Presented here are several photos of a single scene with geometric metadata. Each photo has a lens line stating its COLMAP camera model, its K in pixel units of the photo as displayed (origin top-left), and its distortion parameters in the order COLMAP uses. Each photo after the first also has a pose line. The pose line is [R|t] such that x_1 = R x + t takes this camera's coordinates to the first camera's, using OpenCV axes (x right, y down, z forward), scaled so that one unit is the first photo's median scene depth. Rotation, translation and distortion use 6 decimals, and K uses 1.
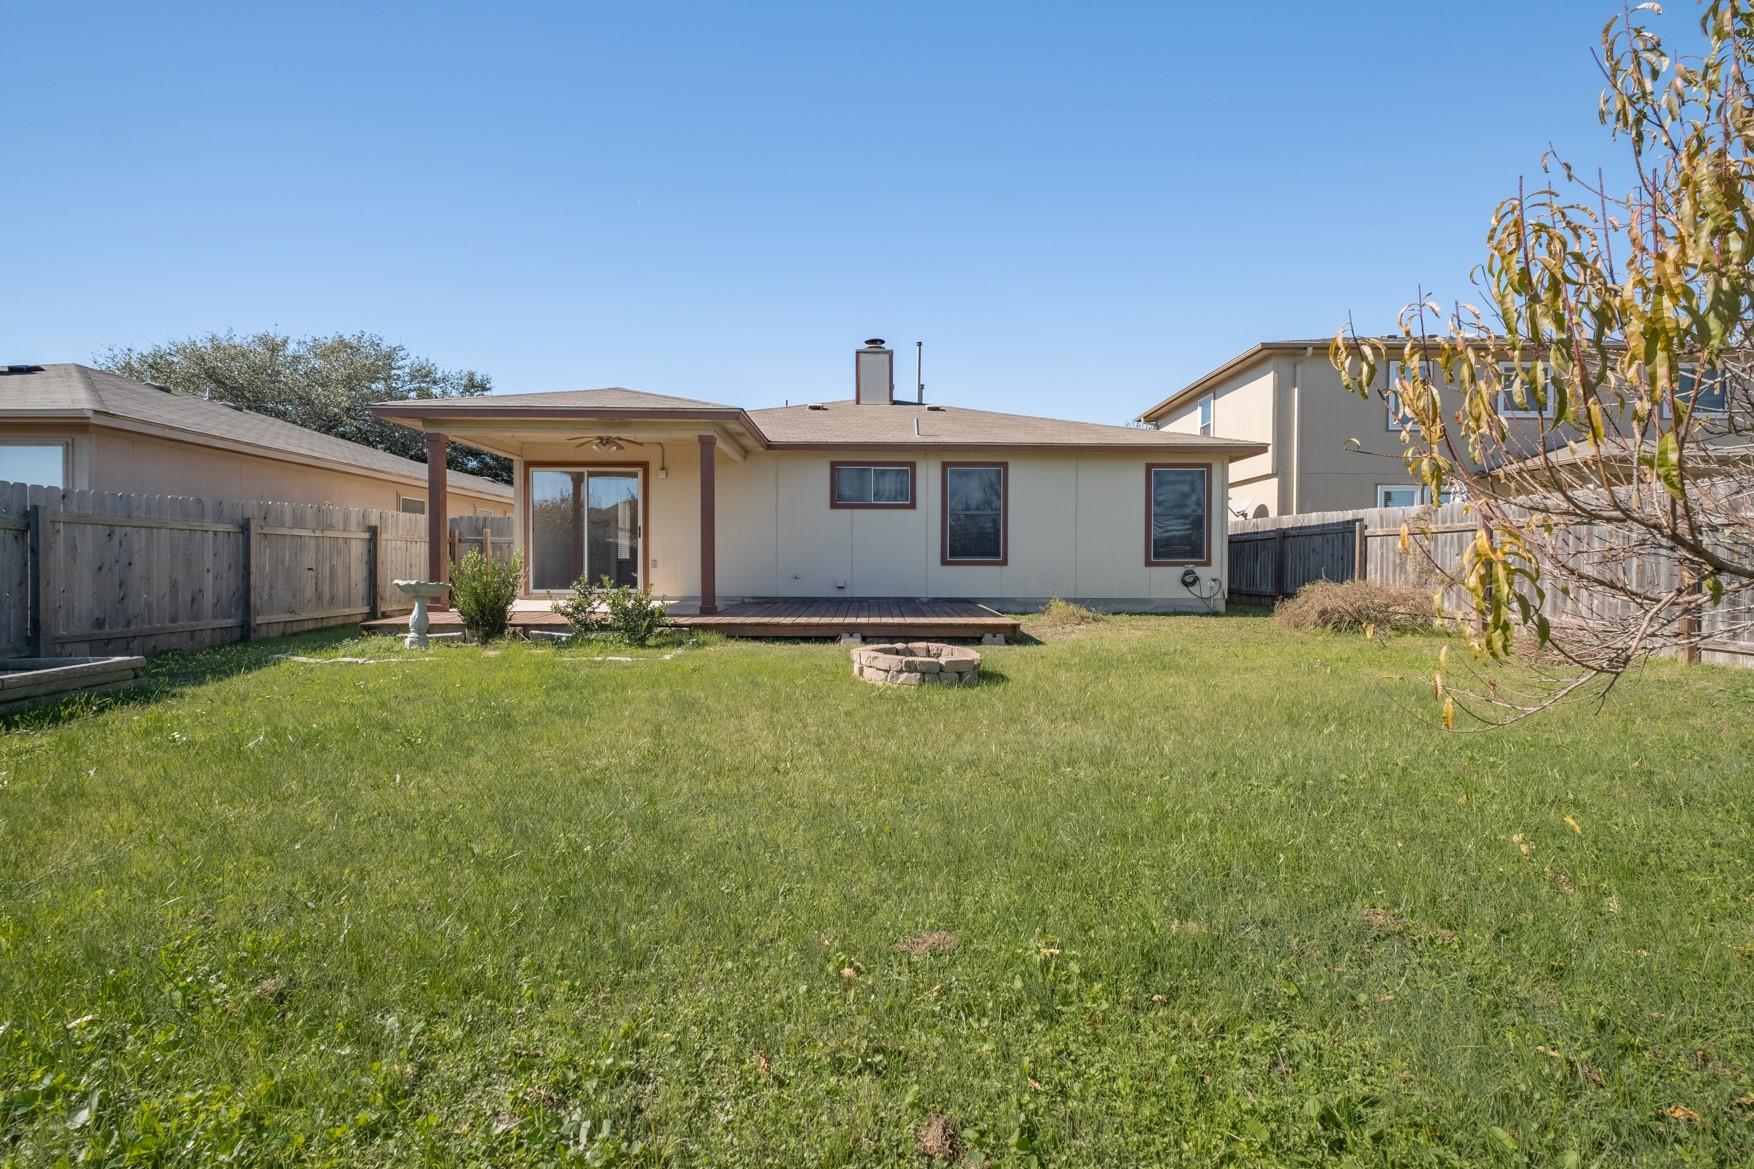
lens RADIAL K [[760.3, 0, 879.6], [0, 760.3, 569.2], [0, 0, 1]] dist [-0.002440, -0.001477]
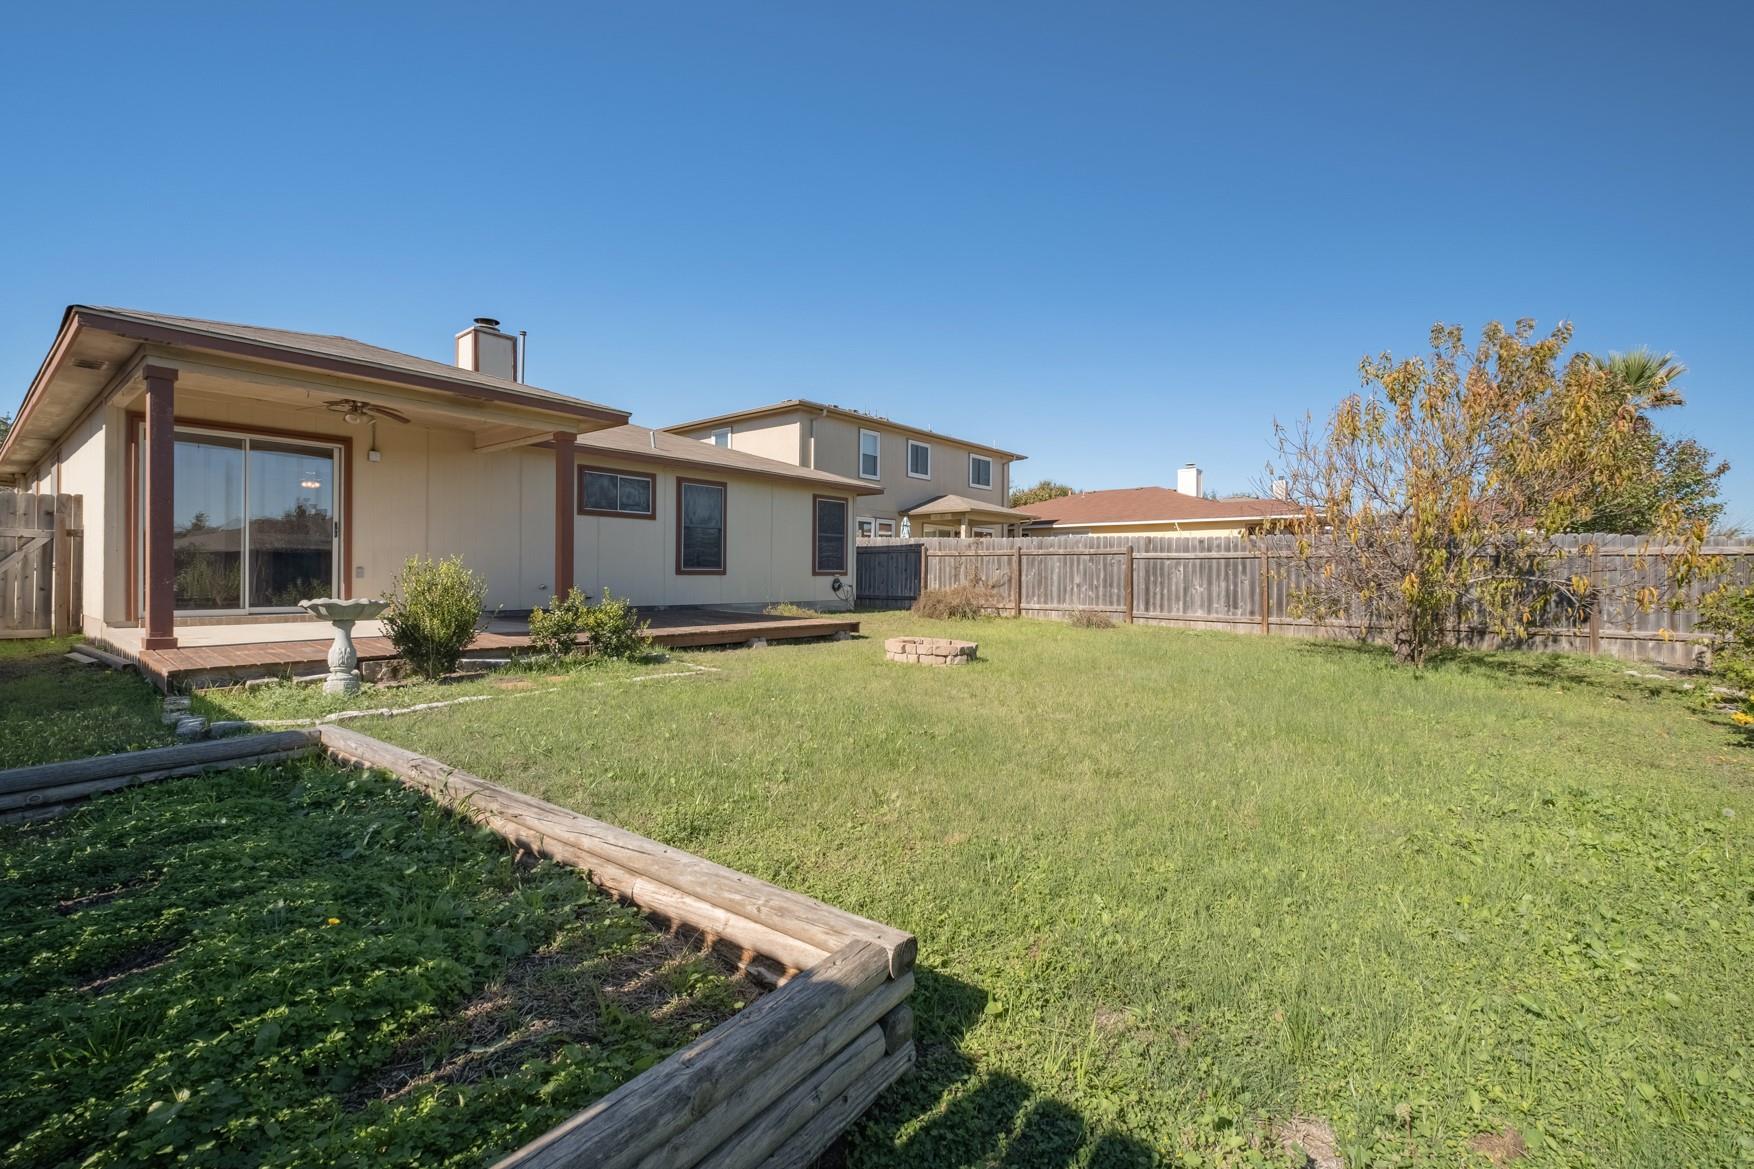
lens RADIAL K [[760.3, 0, 882.6], [0, 760.3, 579.6], [0, 0, 1]] dist [-0.002440, -0.001477]
pose [[0.638250, -0.004080, 0.769818, -0.548875], [-0.002276, 0.999972, 0.007187, -0.006378], [-0.769826, -0.006339, 0.638223, 0.106417]]
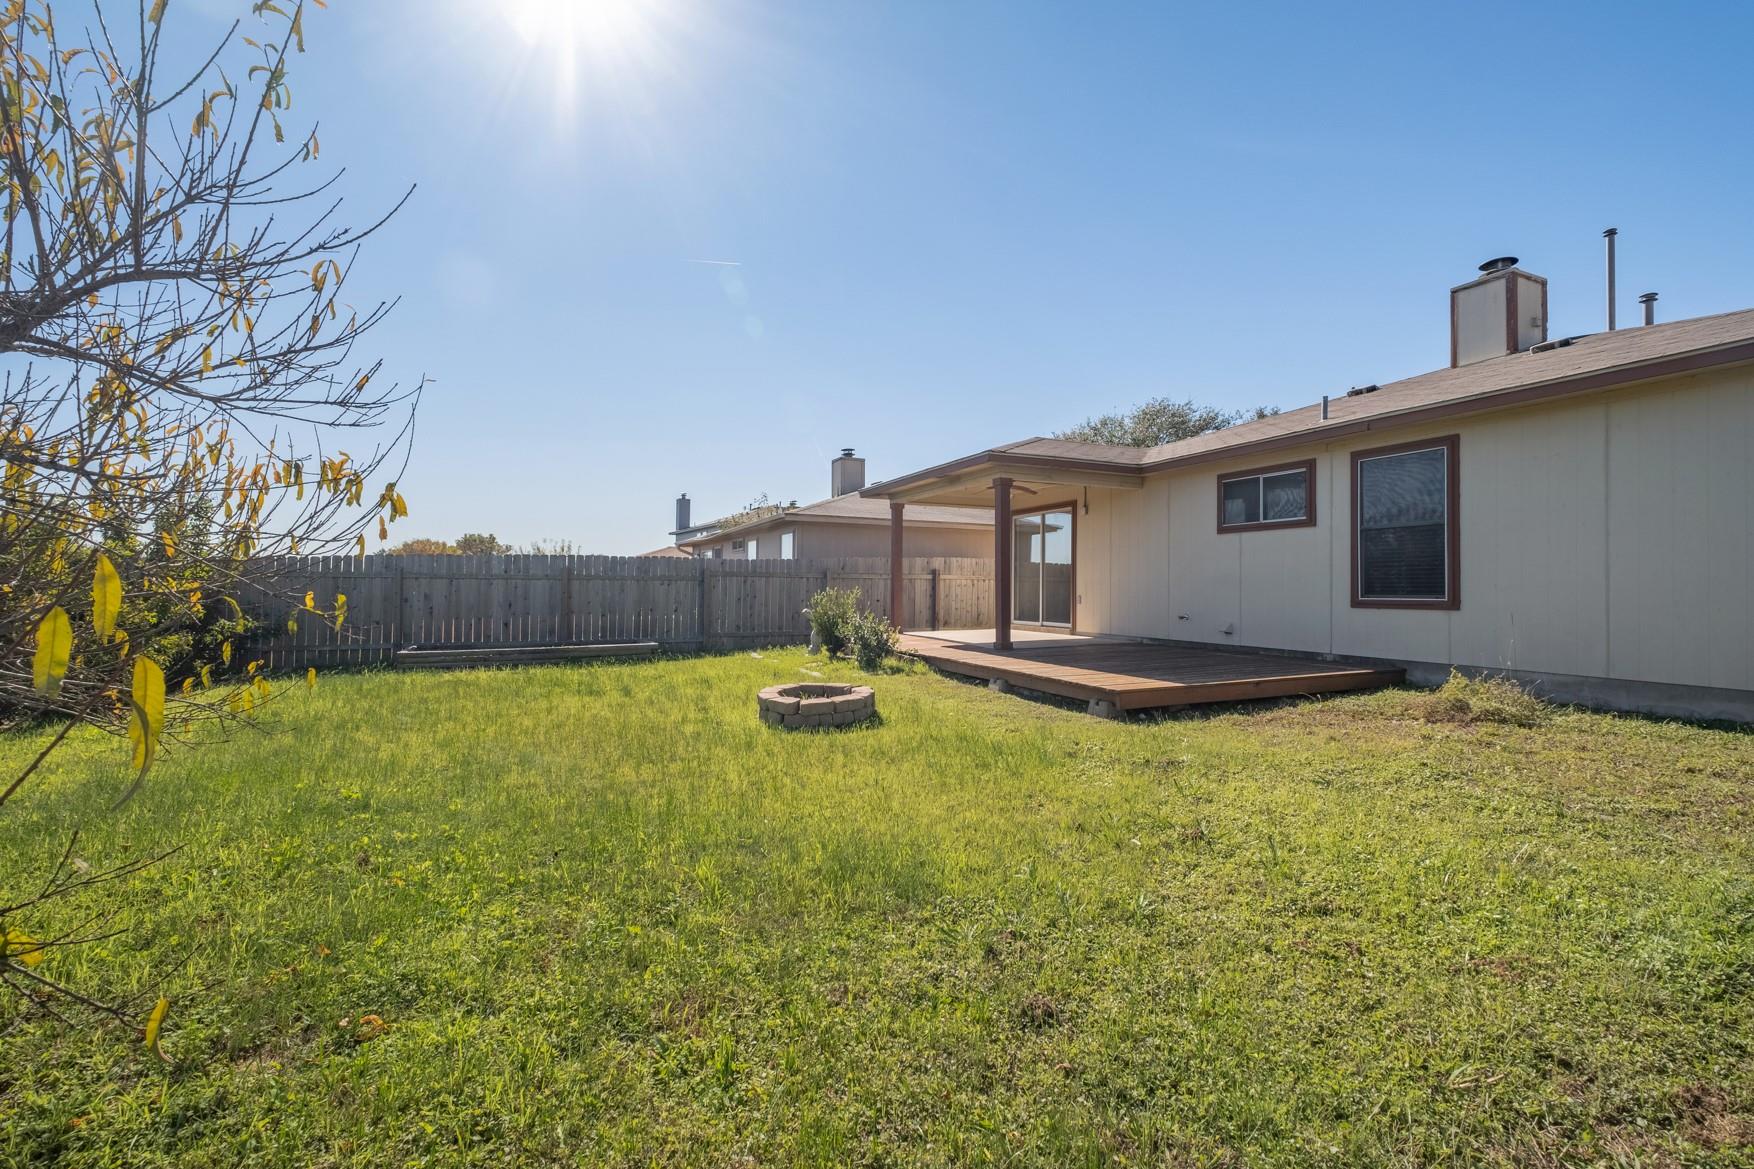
lens RADIAL K [[760.3, 0, 886.6], [0, 760.3, 584.4], [0, 0, 1]] dist [-0.002440, -0.001477]
pose [[0.393615, -0.006719, -0.919251, 0.534472], [-0.012686, 0.999838, -0.012740, -0.011301], [0.919188, 0.016677, 0.393466, 0.362866]]
